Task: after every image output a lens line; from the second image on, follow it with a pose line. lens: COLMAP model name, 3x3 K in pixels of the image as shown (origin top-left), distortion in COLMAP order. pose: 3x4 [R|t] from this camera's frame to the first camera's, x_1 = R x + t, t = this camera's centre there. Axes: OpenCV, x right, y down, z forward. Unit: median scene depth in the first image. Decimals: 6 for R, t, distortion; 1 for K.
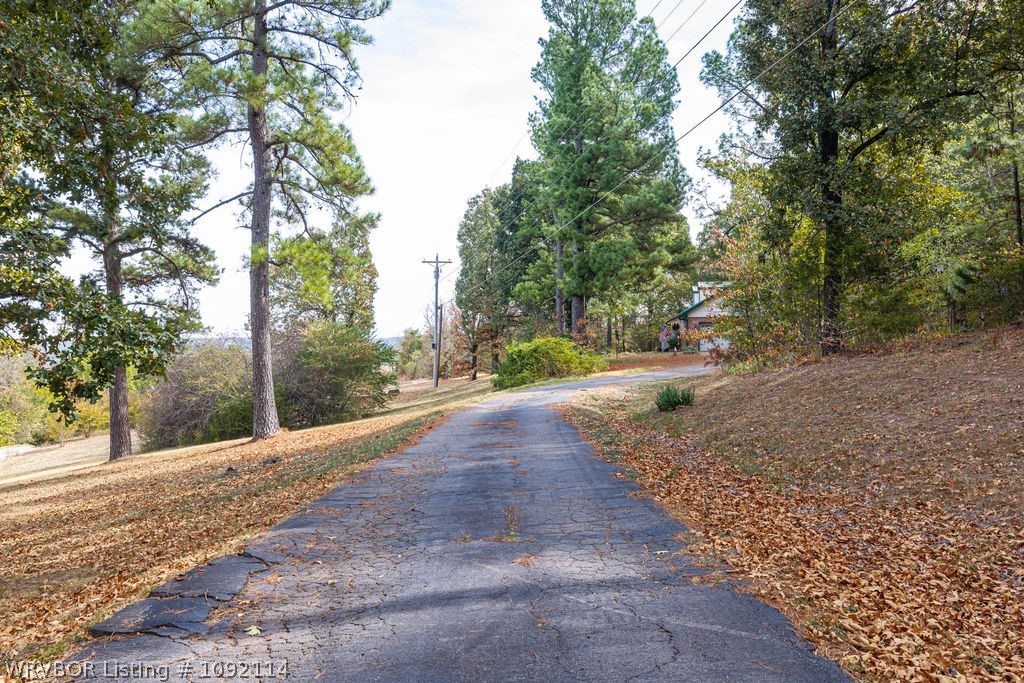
lens RADIAL K [[839.9, 0, 511.8], [0, 839.9, 341.0], [0, 0, 1]] dist [0.016703, -0.019555]
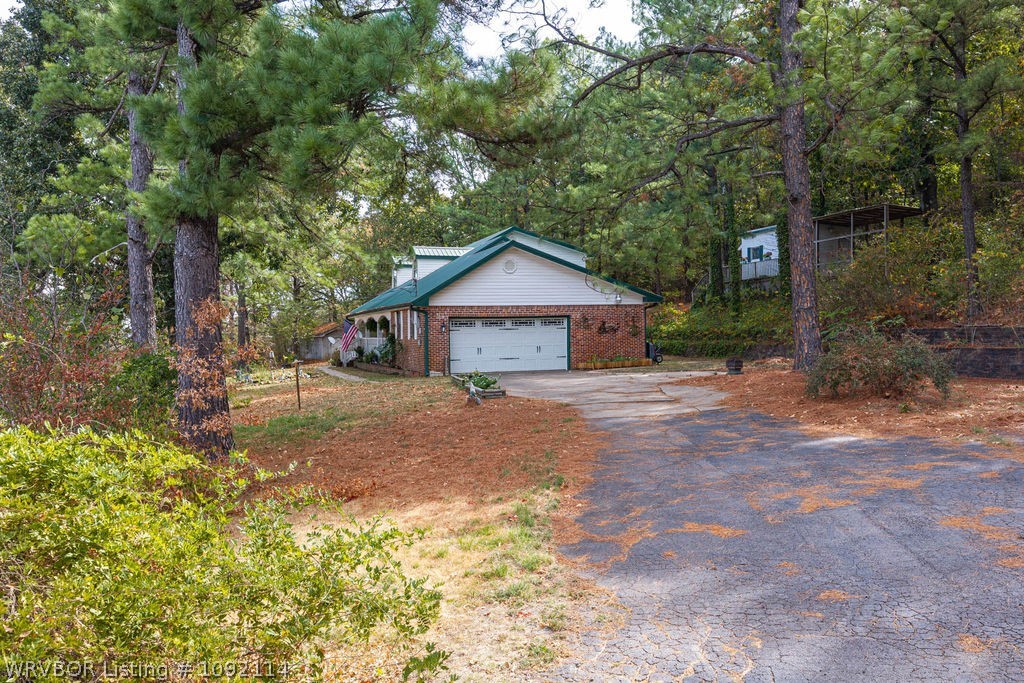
lens RADIAL K [[839.9, 0, 510.5], [0, 839.9, 339.0], [0, 0, 1]] dist [0.016703, -0.019555]
pose [[0.898515, 0.000976, 0.438942, 0.040296], [-0.001695, 0.999998, 0.001246, -0.010547], [-0.438939, -0.001863, 0.898515, 0.576788]]
